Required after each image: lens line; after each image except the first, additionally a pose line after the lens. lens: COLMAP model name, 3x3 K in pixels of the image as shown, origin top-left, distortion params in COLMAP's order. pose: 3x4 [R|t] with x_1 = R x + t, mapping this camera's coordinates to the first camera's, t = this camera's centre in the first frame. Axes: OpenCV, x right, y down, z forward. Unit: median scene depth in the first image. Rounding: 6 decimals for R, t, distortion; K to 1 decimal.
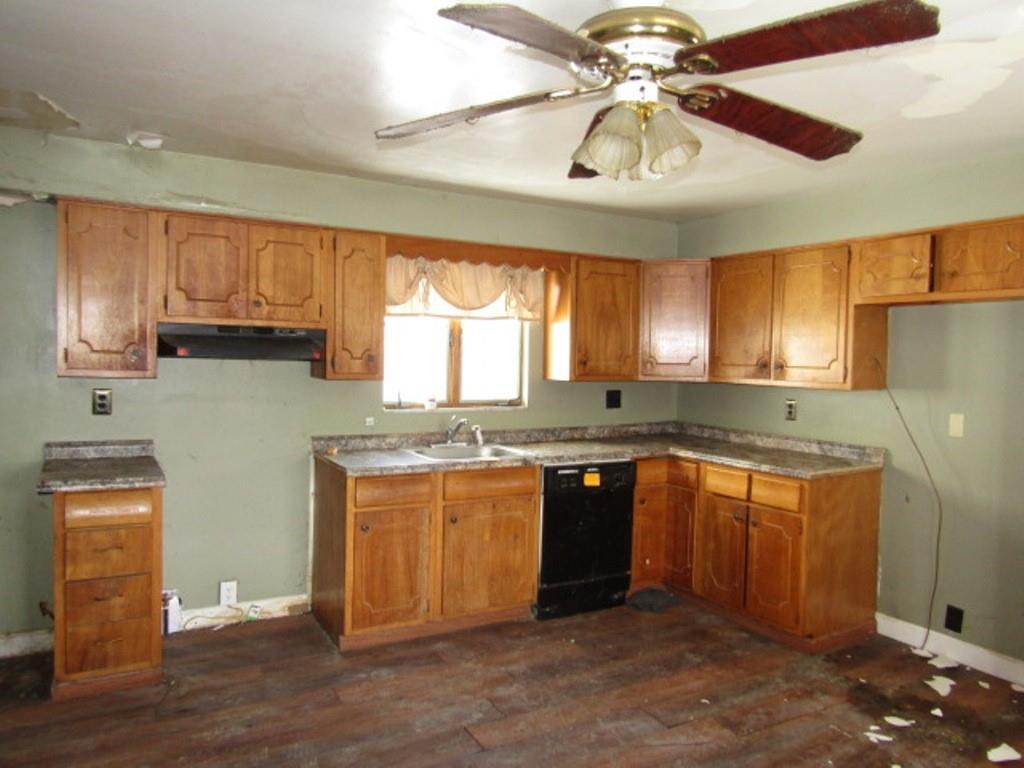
lens RADIAL K [[732.0, 0, 512.0], [0, 732.0, 384.0], [0, 0, 1]] dist [-0.060755, 0.058335]
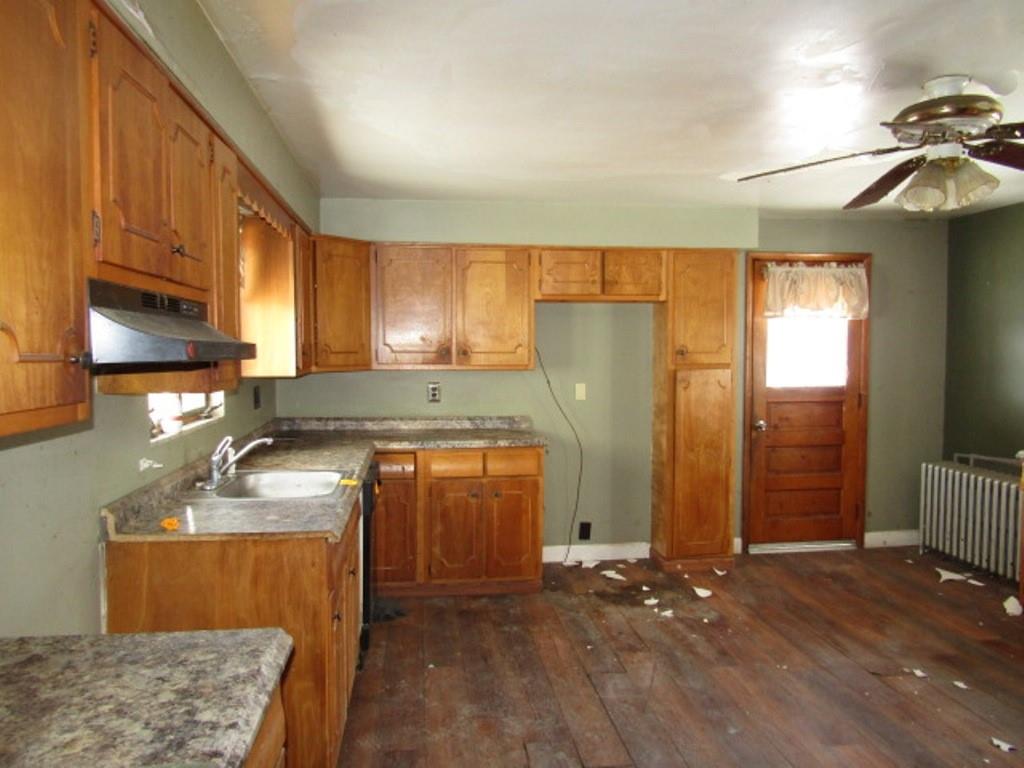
lens RADIAL K [[726.5, 0, 517.8], [0, 726.5, 394.8], [0, 0, 1]] dist [-0.009826, 0.005028]
pose [[0.366379, -0.076105, 0.927348, -0.703934], [0.043772, 0.996956, 0.064524, -0.030959], [-0.929436, 0.016952, 0.368594, 0.595077]]
